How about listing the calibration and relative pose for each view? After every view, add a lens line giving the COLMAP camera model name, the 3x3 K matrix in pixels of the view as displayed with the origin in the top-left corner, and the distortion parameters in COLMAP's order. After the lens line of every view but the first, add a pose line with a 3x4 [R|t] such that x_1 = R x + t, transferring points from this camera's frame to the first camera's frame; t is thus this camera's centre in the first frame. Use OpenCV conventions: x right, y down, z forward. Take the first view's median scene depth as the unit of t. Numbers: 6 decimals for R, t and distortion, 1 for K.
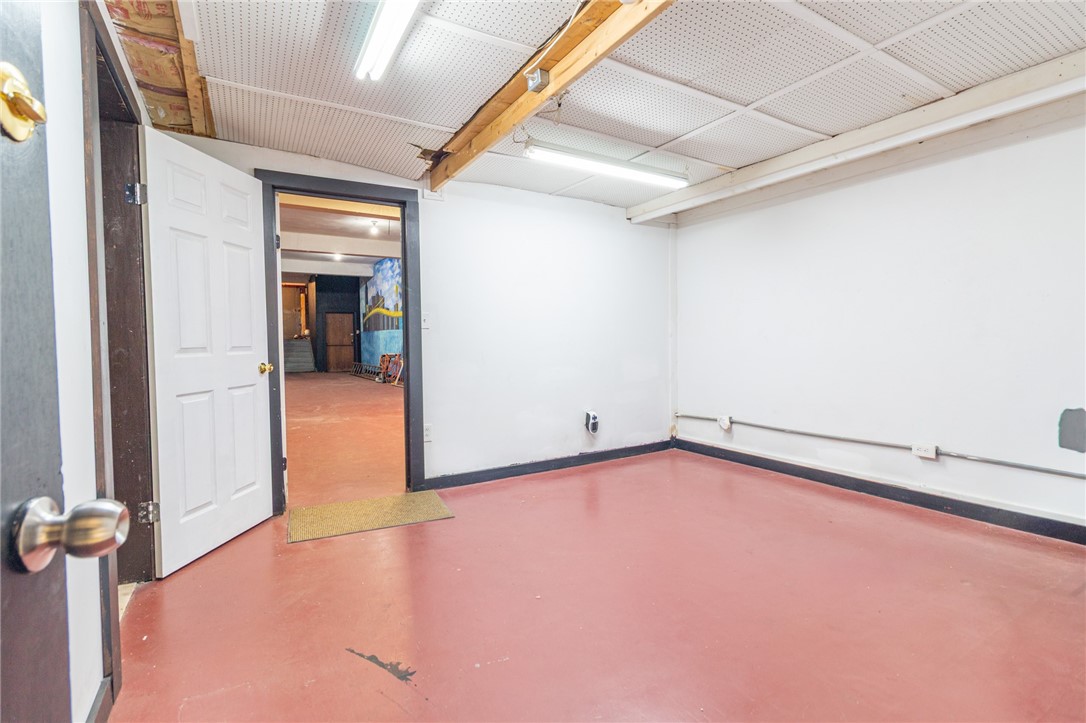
lens RADIAL K [[502.3, 0, 545.3], [0, 502.3, 353.2], [0, 0, 1]] dist [0.000505, 0.000378]
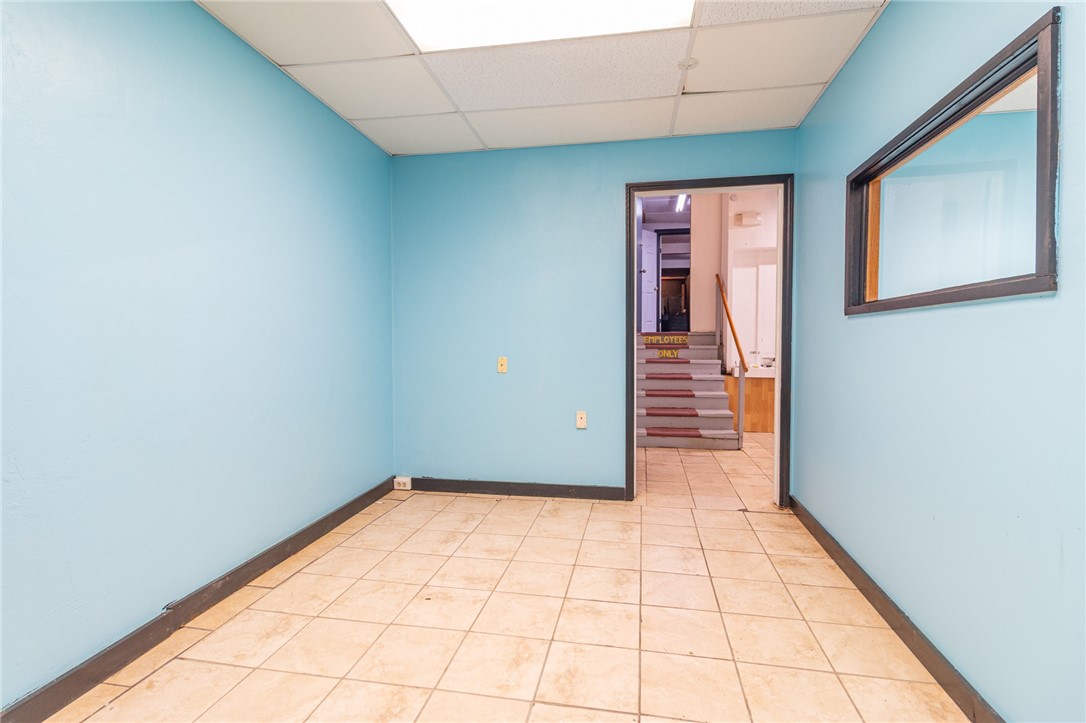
lens RADIAL K [[502.3, 0, 545.3], [0, 502.3, 353.2], [0, 0, 1]] dist [0.000505, 0.000378]
pose [[0.743516, 0.030808, -0.668008, 0.239487], [-0.028661, 0.999488, 0.014194, 0.089964], [0.668104, 0.008592, 0.744019, -0.413649]]
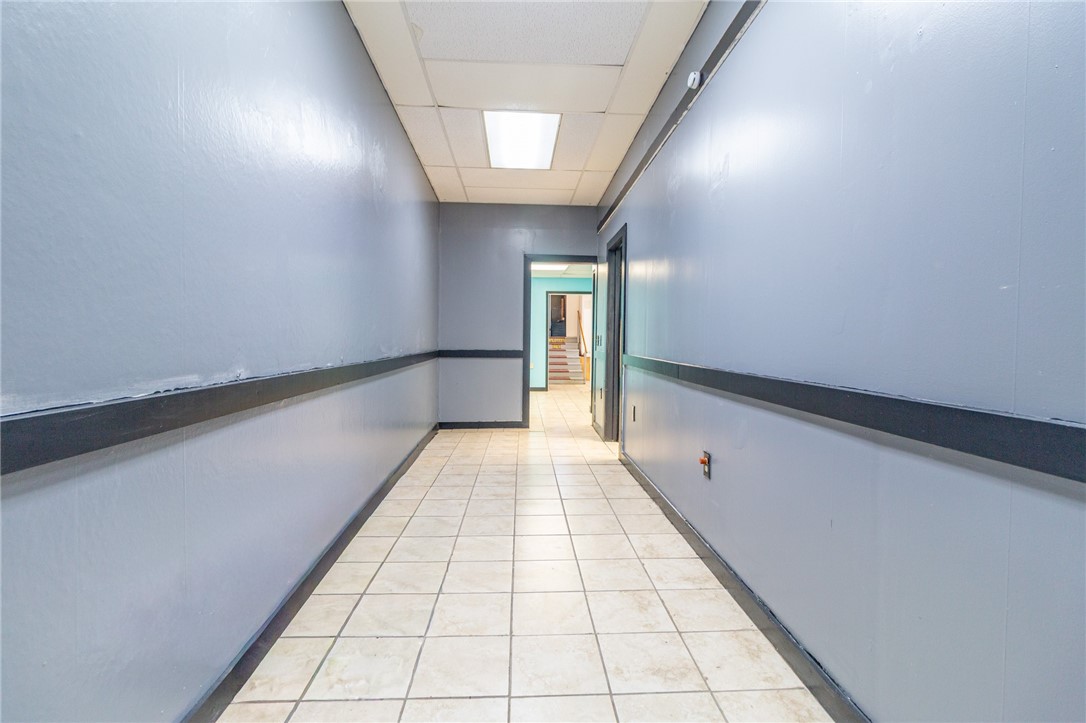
lens RADIAL K [[498.3, 0, 541.7], [0, 498.3, 354.9], [0, 0, 1]] dist [0.001382, 0.000259]
pose [[0.887482, 0.050496, -0.458068, 0.443630], [-0.045486, 0.998723, 0.021970, 0.089594], [0.458593, 0.001338, 0.888646, -0.885424]]
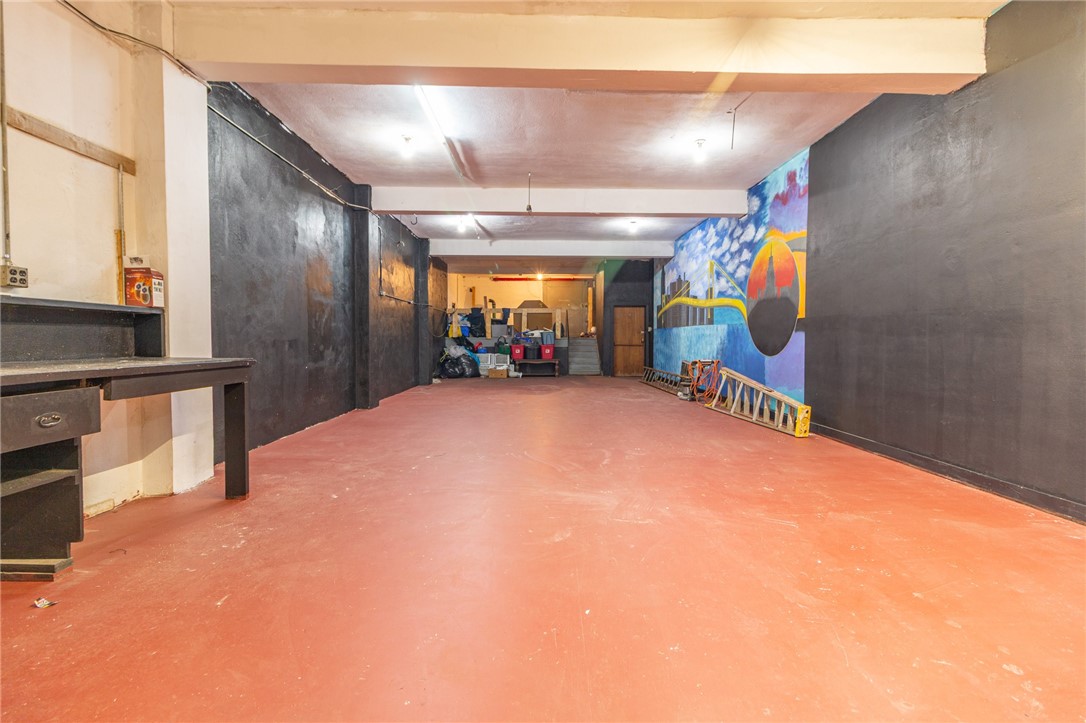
lens RADIAL K [[502.3, 0, 545.3], [0, 502.3, 353.2], [0, 0, 1]] dist [0.000505, 0.000378]
pose [[0.858420, 0.027205, -0.512226, -0.117913], [-0.027094, 0.999603, 0.007685, -0.005928], [0.512232, 0.007281, 0.858816, 0.249997]]
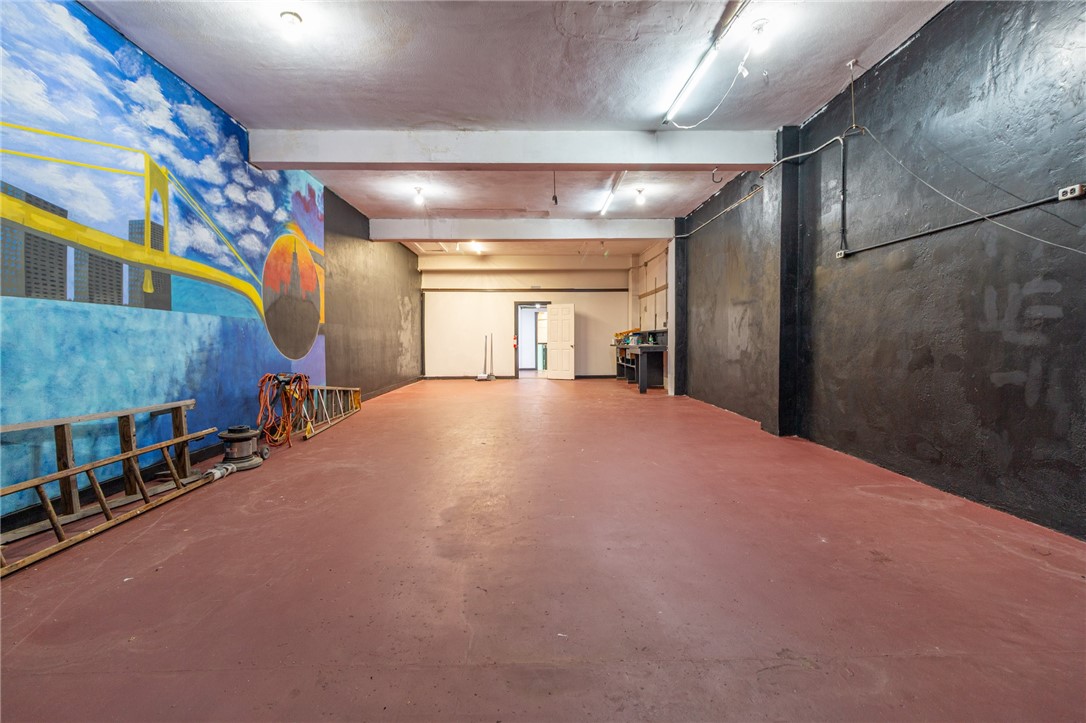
lens RADIAL K [[502.3, 0, 545.3], [0, 502.3, 353.2], [0, 0, 1]] dist [0.000505, 0.000378]
pose [[-0.864578, 0.001787, 0.502495, -0.585282], [0.030003, 0.998393, 0.048071, -0.025594], [-0.501601, 0.056638, -0.863243, 1.032617]]
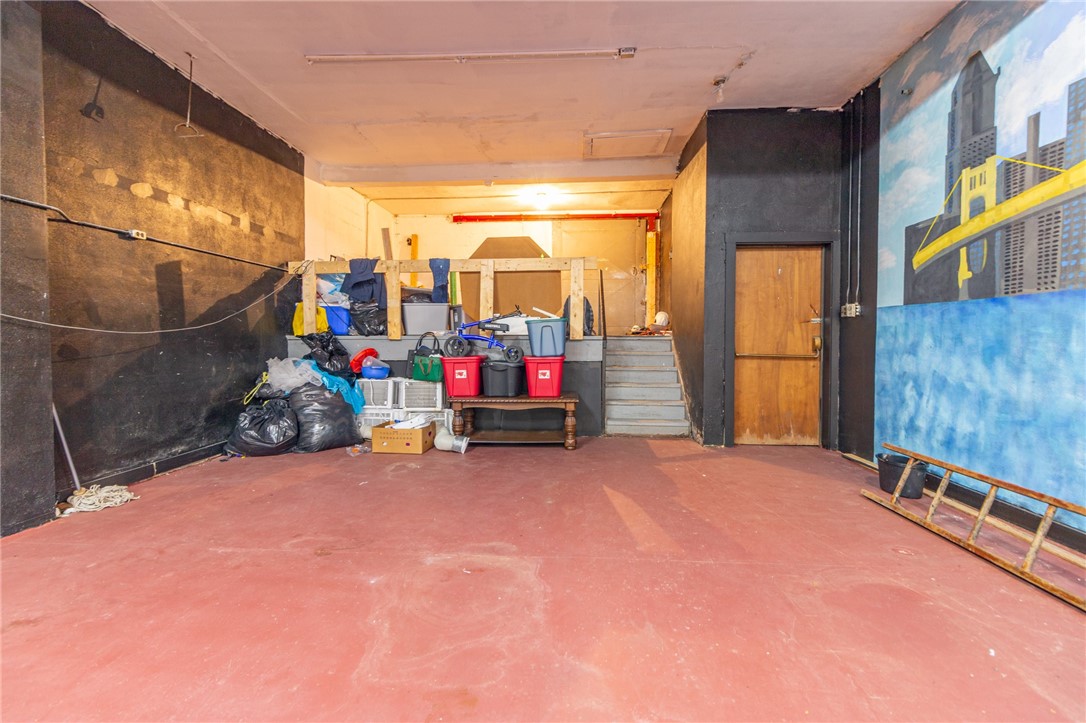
lens RADIAL K [[502.3, 0, 545.3], [0, 502.3, 353.2], [0, 0, 1]] dist [0.000505, 0.000378]
pose [[0.816637, 0.028211, -0.576462, -0.418138], [-0.026877, 0.999580, 0.010842, -0.020901], [0.576526, 0.006639, 0.817052, 0.813511]]
